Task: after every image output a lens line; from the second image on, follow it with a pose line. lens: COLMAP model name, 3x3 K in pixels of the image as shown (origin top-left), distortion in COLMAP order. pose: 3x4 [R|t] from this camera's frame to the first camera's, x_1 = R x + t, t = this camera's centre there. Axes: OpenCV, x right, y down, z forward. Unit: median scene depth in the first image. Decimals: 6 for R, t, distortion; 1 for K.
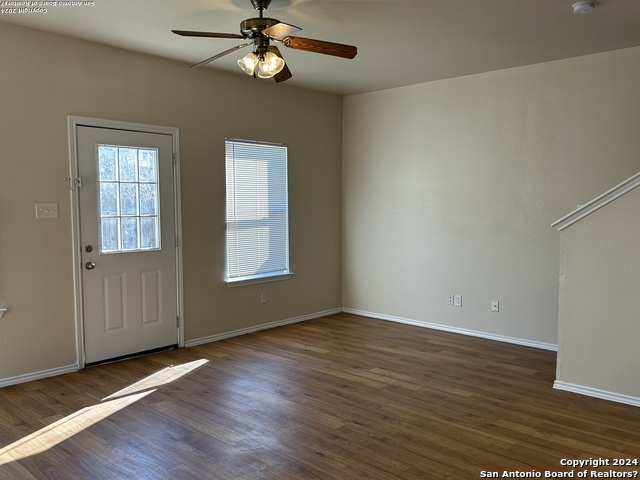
lens RADIAL K [[558.7, 0, 320.0], [0, 558.7, 240.0], [0, 0, 1]] dist [0.009848, 0.003387]
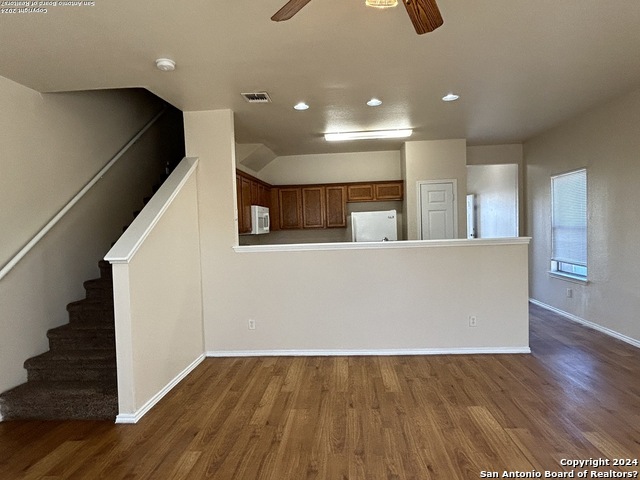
lens RADIAL K [[383.8, 0, 320.0], [0, 383.8, 240.0], [0, 0, 1]] dist [-0.001051, -0.000197]
pose [[-0.625681, -0.002474, 0.780075, -0.186146], [0.087534, 0.993457, 0.073360, -0.045025], [-0.775152, 0.114183, -0.621371, 0.684409]]
